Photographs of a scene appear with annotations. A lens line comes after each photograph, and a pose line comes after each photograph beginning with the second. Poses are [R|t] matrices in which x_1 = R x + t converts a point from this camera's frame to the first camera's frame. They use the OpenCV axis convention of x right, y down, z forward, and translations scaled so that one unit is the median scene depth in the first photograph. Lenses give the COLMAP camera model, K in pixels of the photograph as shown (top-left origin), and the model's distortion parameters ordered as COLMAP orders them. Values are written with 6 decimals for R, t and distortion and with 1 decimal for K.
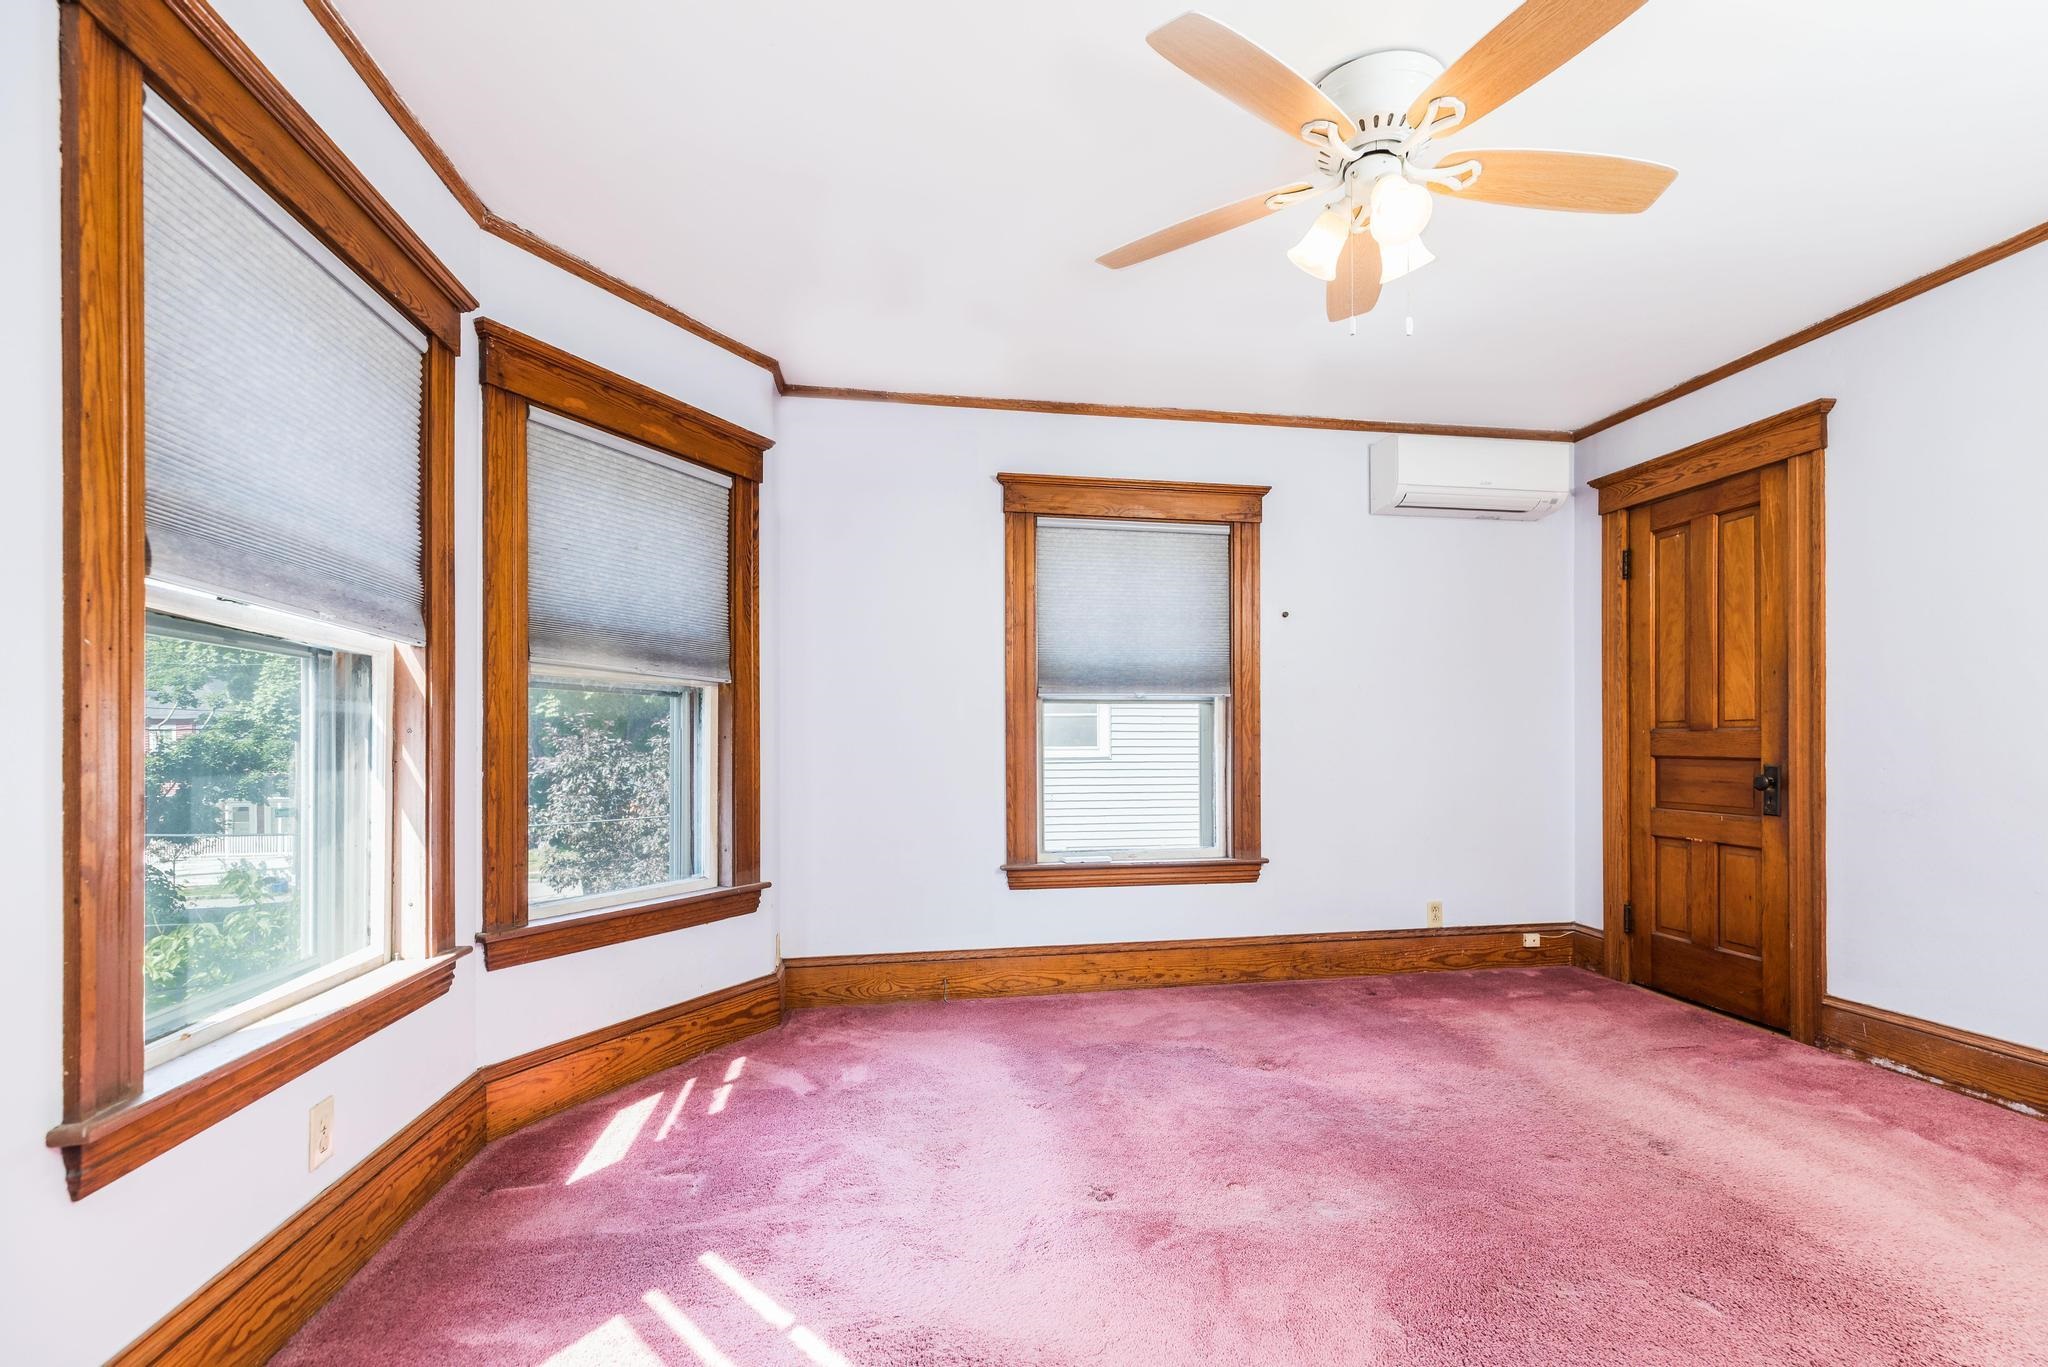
lens RADIAL K [[937.4, 0, 1048.7], [0, 937.4, 754.4], [0, 0, 1]] dist [0.006571, -0.000360]
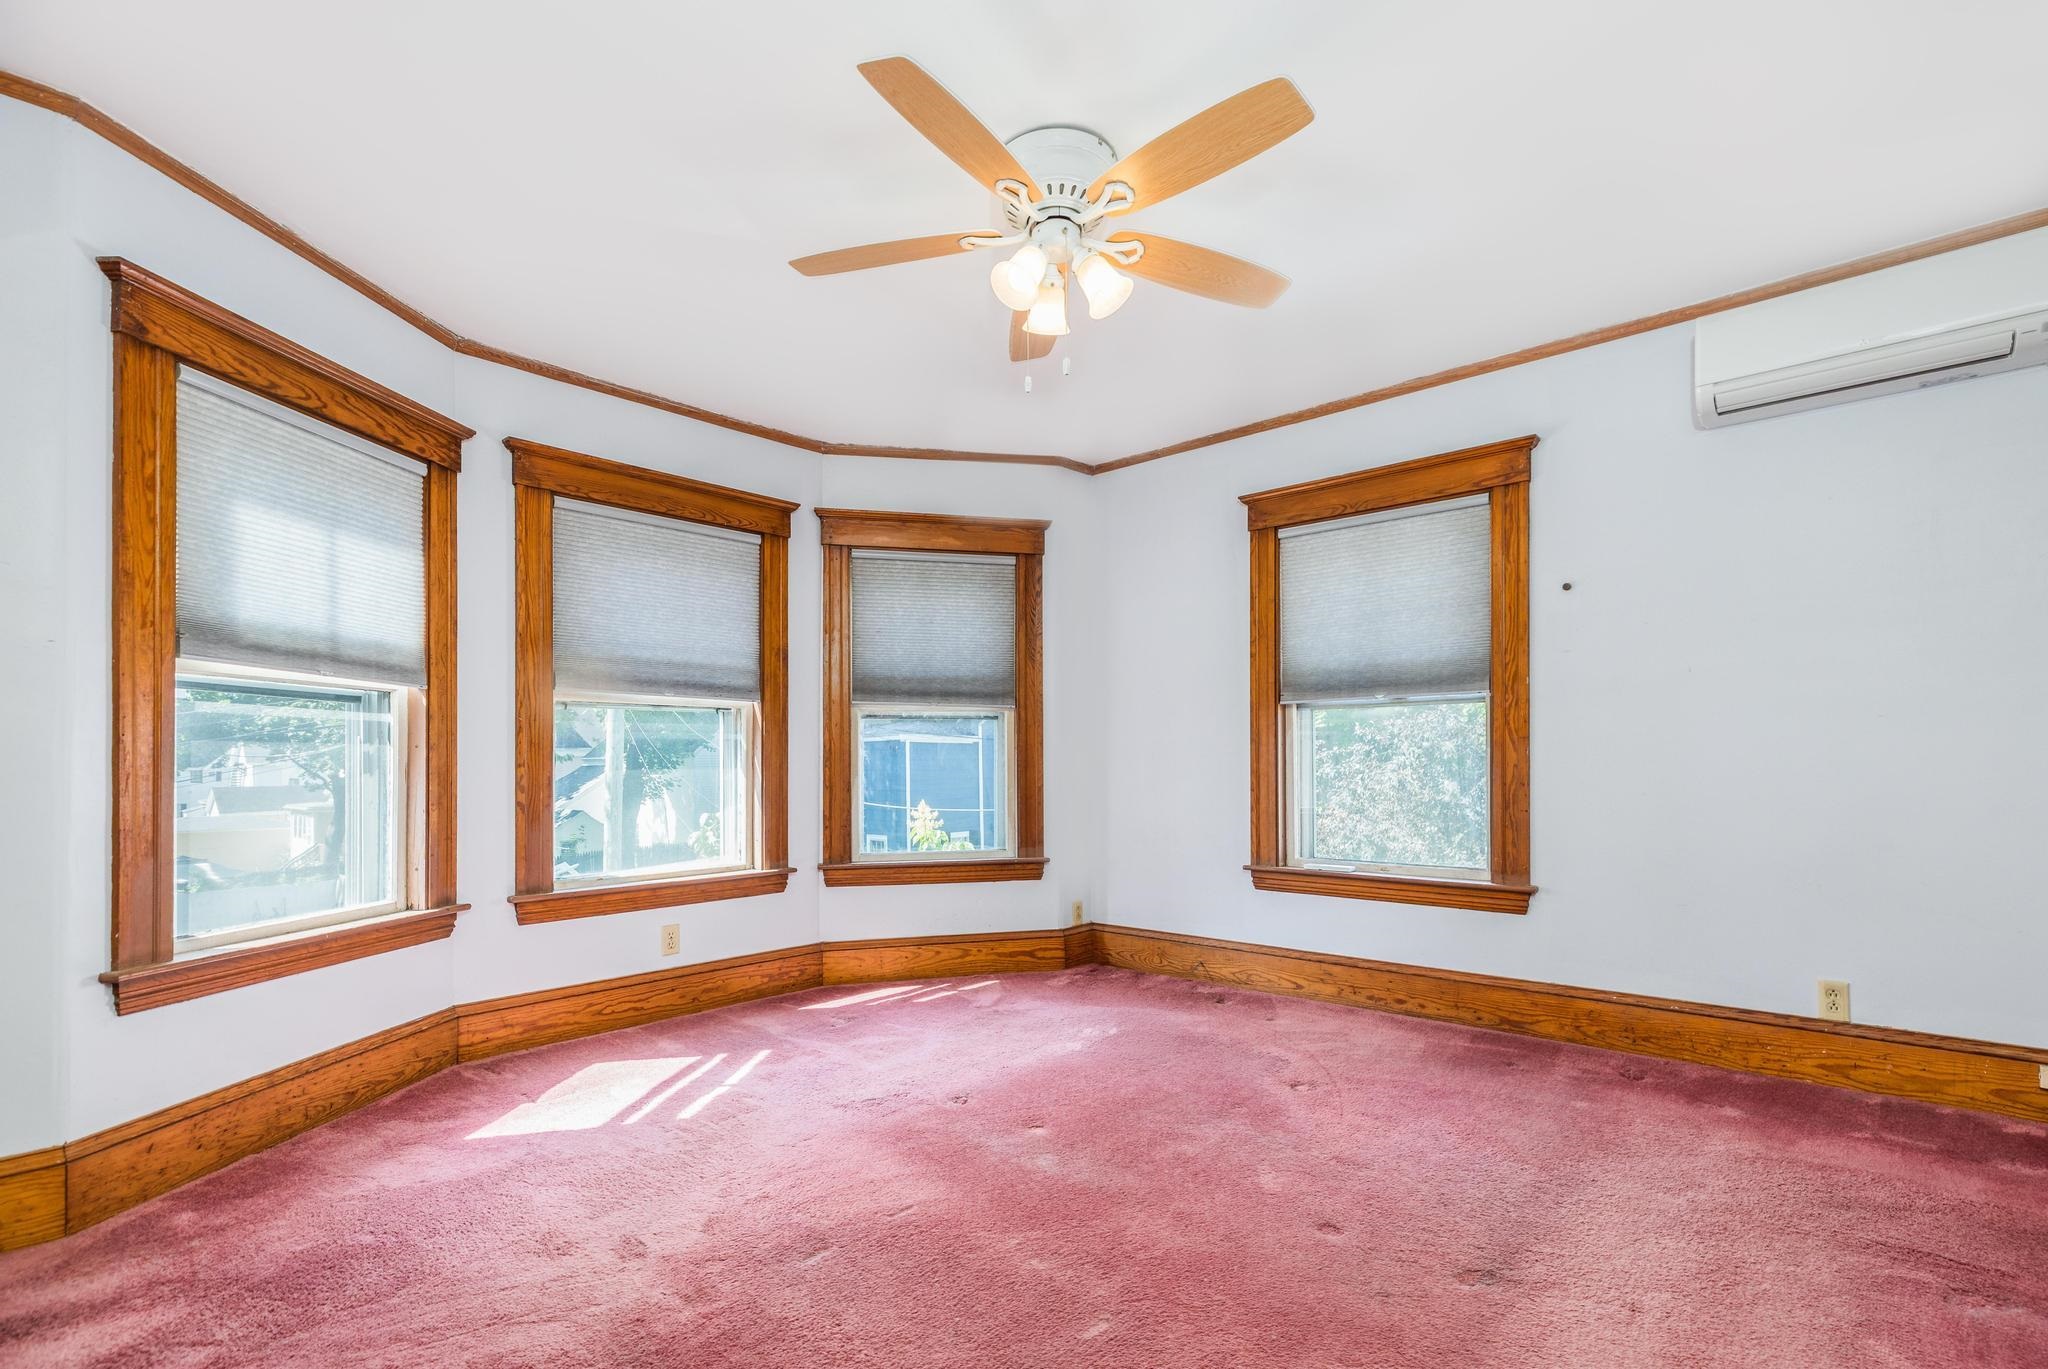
lens RADIAL K [[932.5, 0, 1044.1], [0, 932.5, 764.5], [0, 0, 1]] dist [-0.002687, -0.000122]
pose [[0.624721, 0.004181, -0.780836, 0.632382], [-0.001177, 0.999990, 0.004413, 0.000013], [0.780847, -0.001838, 0.624720, 0.161258]]
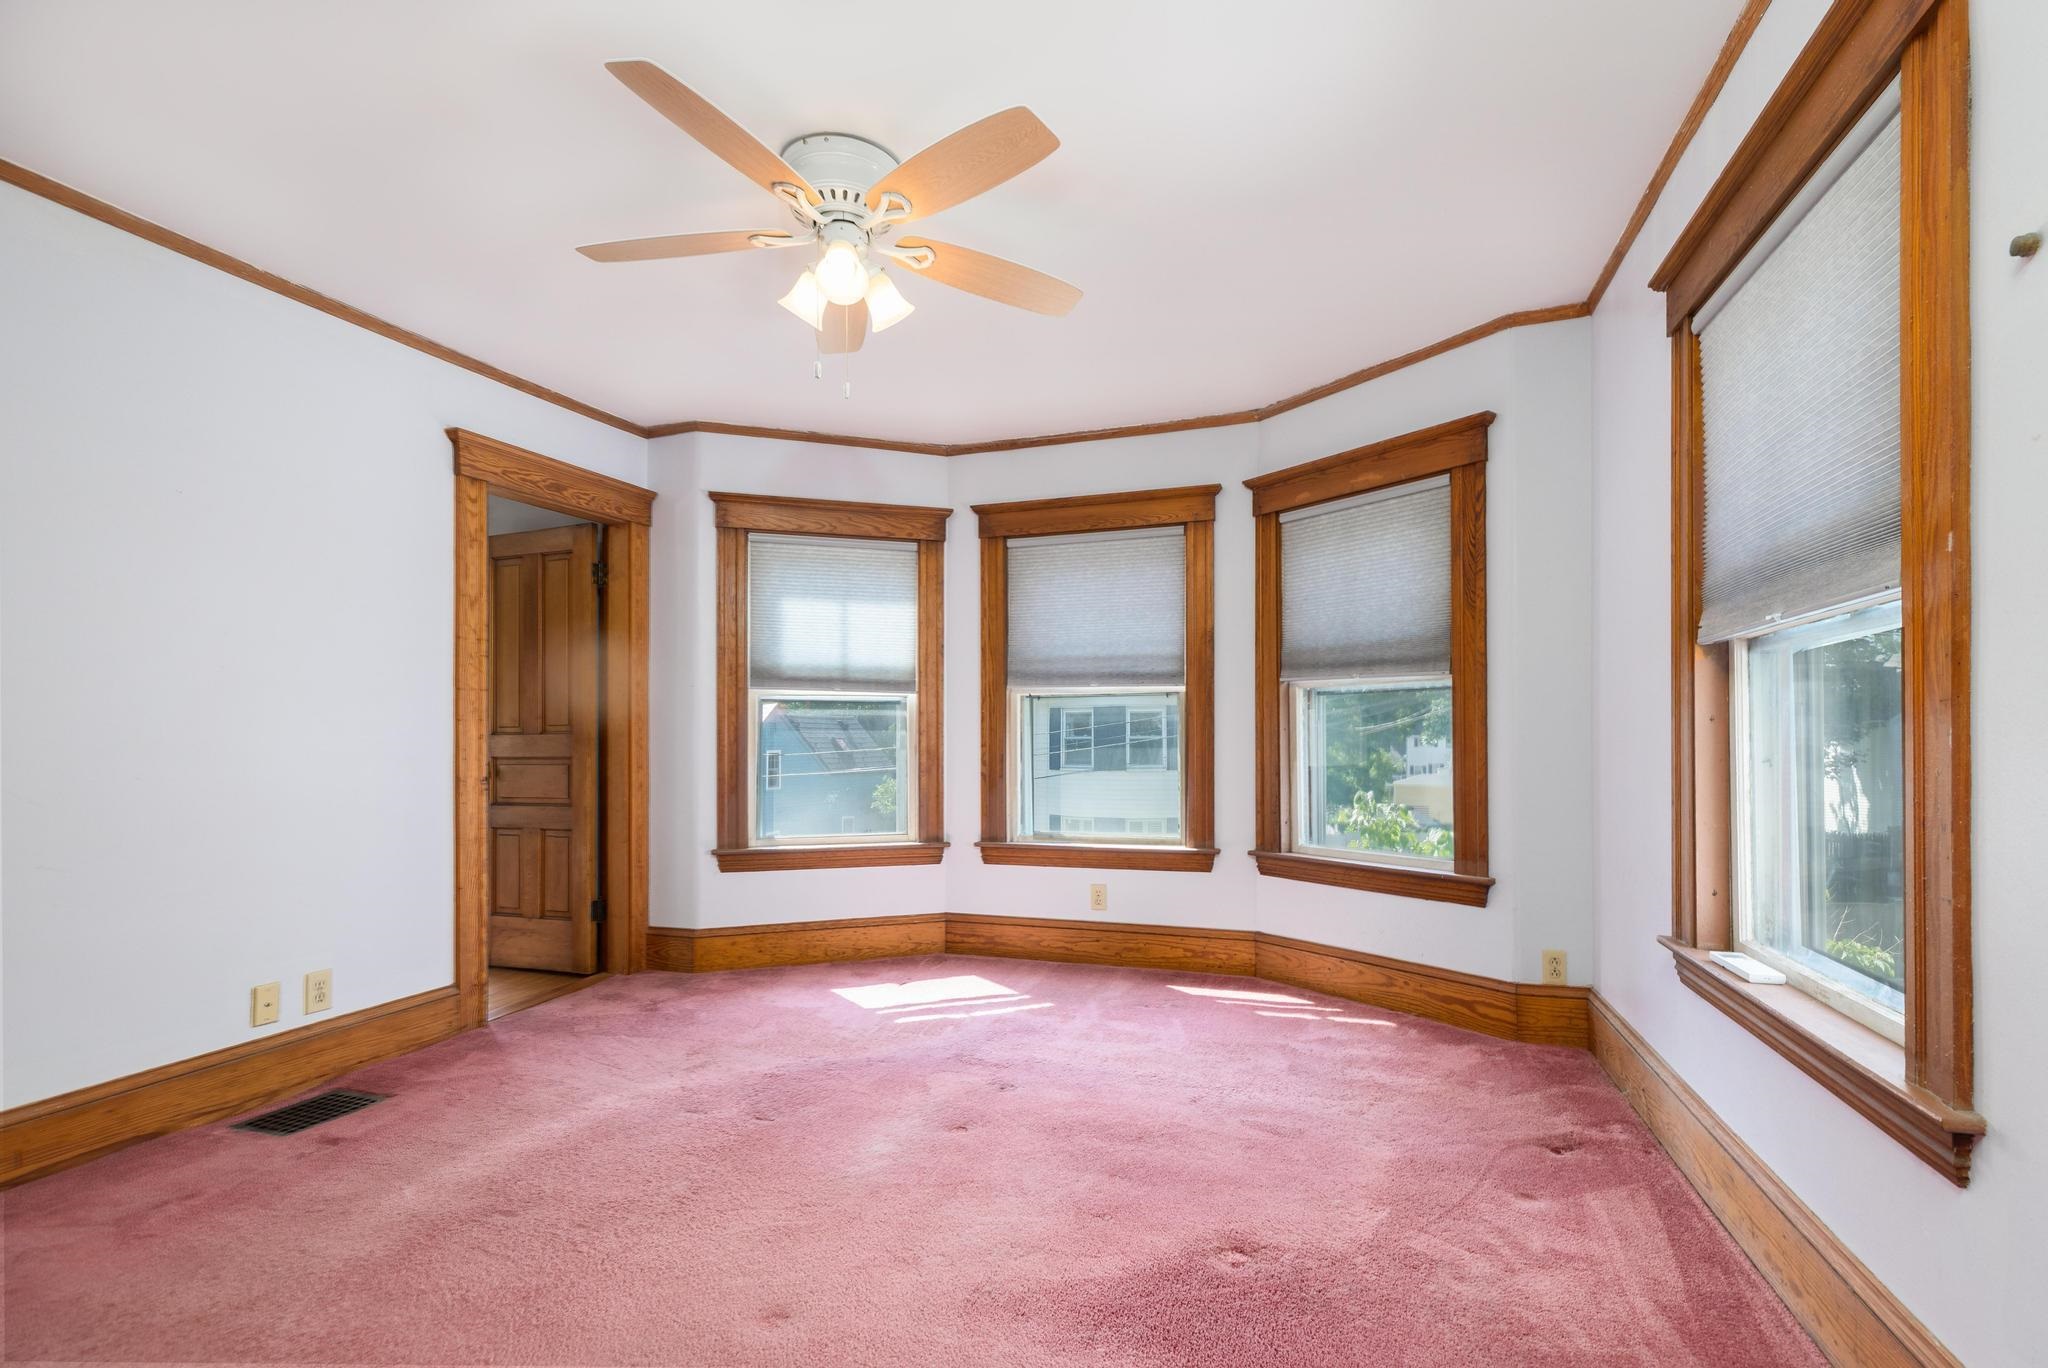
lens RADIAL K [[936.1, 0, 1064.5], [0, 936.1, 735.5], [0, 0, 1]] dist [-0.000798, -0.000121]
pose [[-0.458919, 0.006323, -0.888455, 0.650467], [0.002933, 0.999980, 0.005601, -0.013424], [0.888473, -0.000036, -0.458929, 0.933784]]
